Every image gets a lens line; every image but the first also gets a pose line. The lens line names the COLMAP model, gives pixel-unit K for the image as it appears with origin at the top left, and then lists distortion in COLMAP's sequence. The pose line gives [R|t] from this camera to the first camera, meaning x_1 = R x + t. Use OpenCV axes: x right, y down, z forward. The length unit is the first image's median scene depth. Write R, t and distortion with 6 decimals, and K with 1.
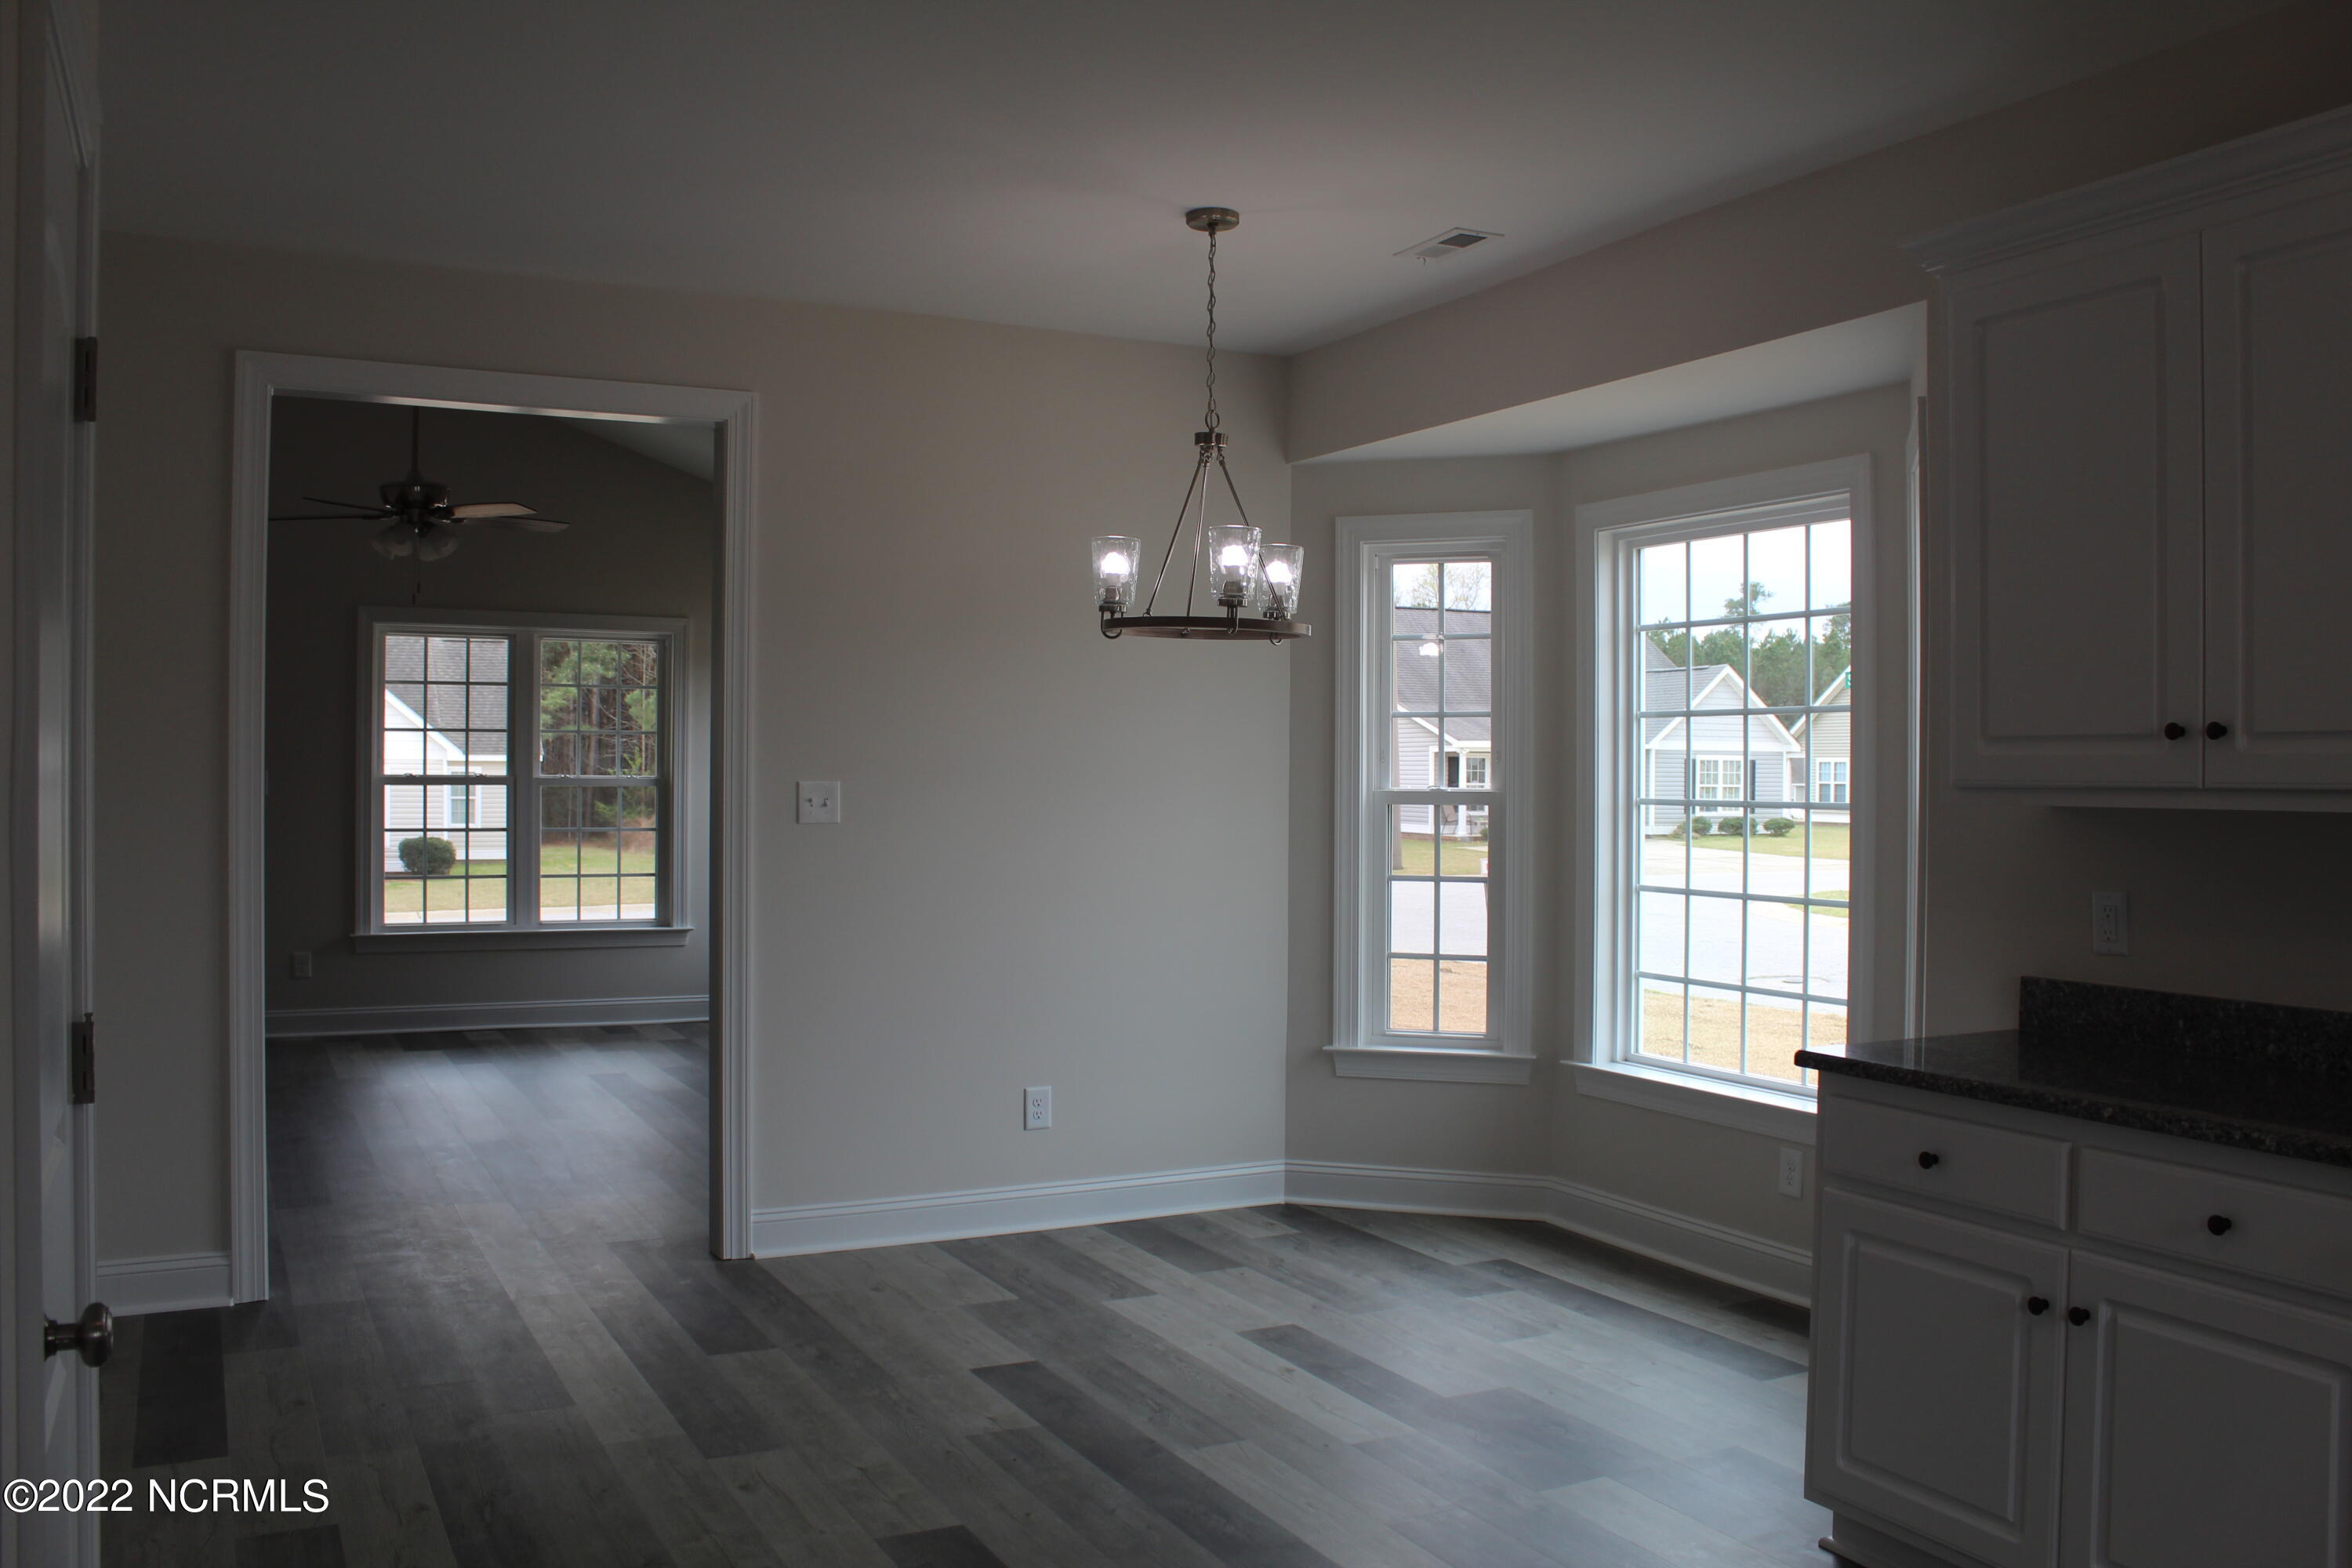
lens RADIAL K [[1976.9, 0, 1176.0], [0, 1976.9, 784.0], [0, 0, 1]] dist [-0.174090, 0.159121]
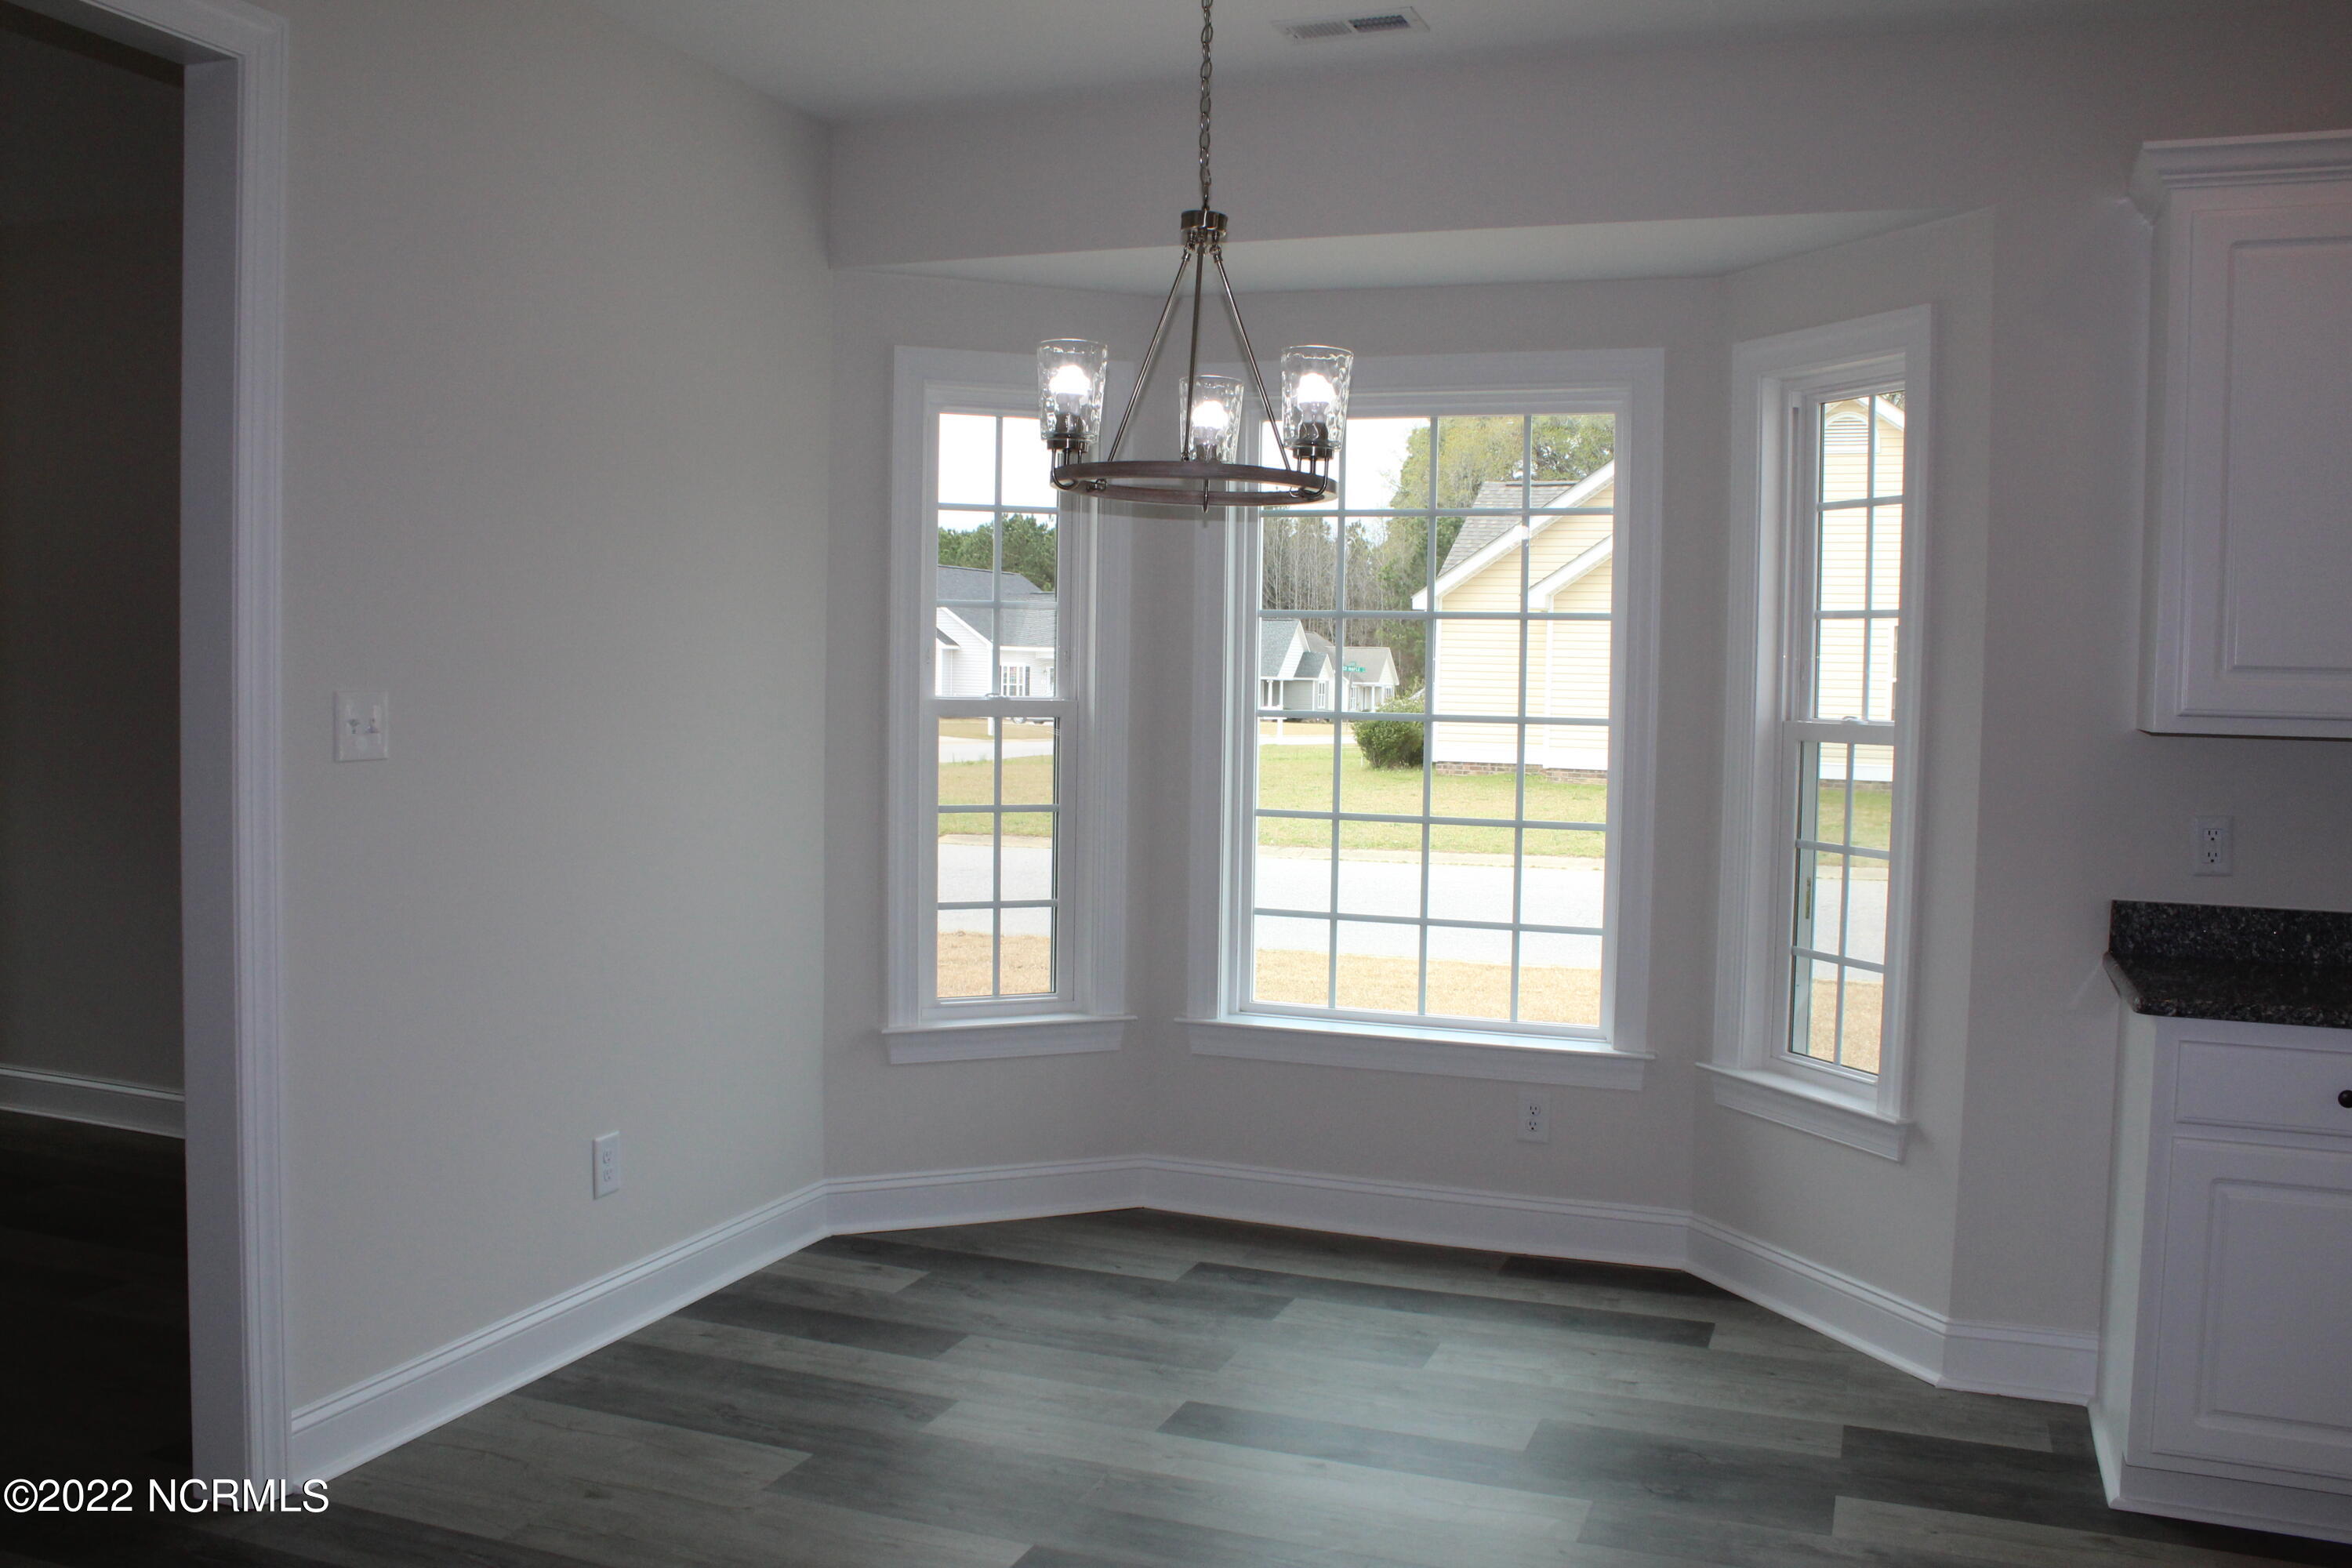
lens RADIAL K [[1976.9, 0, 1176.0], [0, 1976.9, 784.0], [0, 0, 1]] dist [-0.174090, 0.159121]
pose [[0.740459, -0.030404, 0.671413, -0.424082], [-0.009010, 0.998437, 0.055151, -0.008587], [-0.672041, -0.046886, 0.739028, 0.418922]]
